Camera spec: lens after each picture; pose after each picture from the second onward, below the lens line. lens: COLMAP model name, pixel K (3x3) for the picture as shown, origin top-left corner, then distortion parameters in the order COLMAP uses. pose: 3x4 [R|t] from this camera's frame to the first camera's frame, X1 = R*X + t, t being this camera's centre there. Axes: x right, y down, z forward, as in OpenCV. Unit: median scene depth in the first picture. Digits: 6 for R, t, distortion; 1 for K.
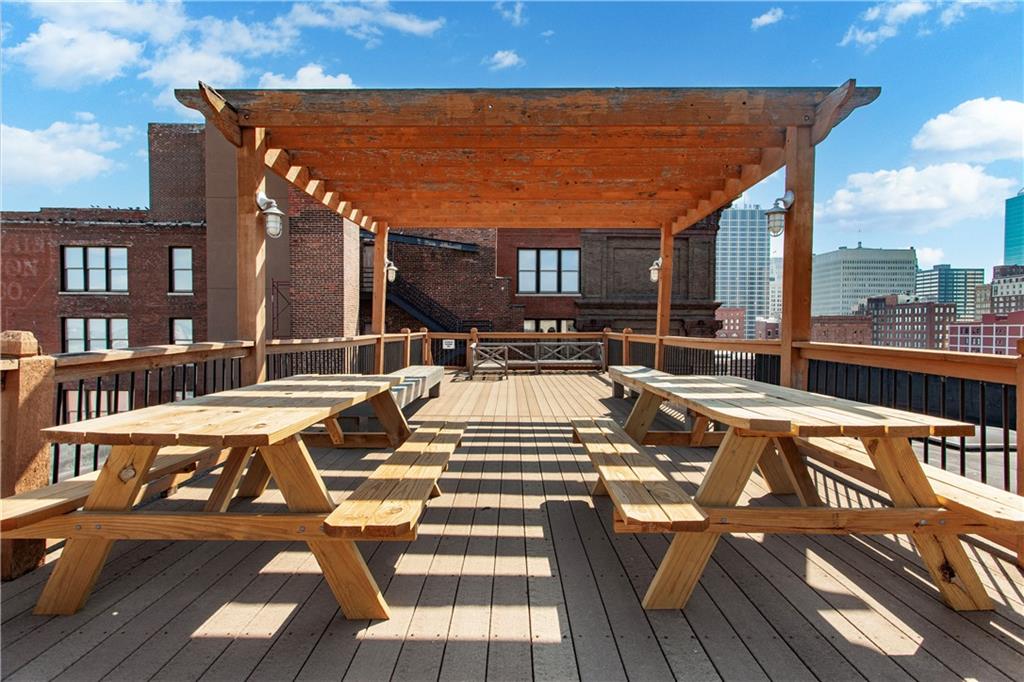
lens RADIAL K [[493.5, 0, 513.9], [0, 493.5, 346.5], [0, 0, 1]] dist [0.001864, 0.000652]
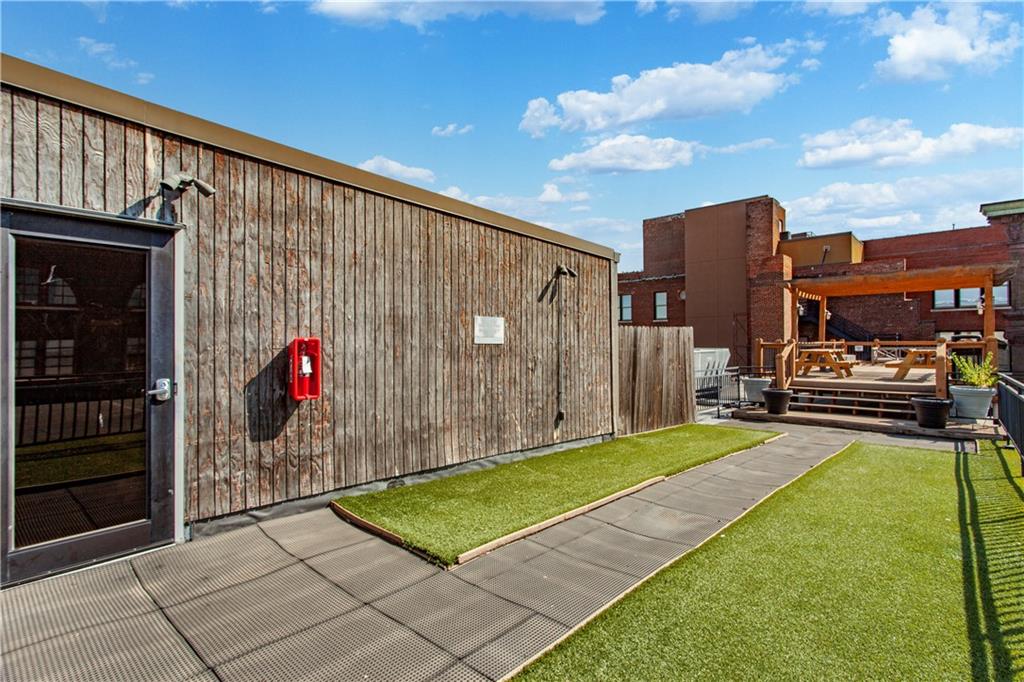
lens RADIAL K [[493.5, 0, 513.9], [0, 493.5, 346.5], [0, 0, 1]] dist [0.001864, 0.000652]
pose [[0.733326, -0.003720, -0.679867, 0.090223], [-0.016567, 0.999590, -0.023339, 0.027759], [0.679676, 0.028379, 0.732964, -0.622898]]
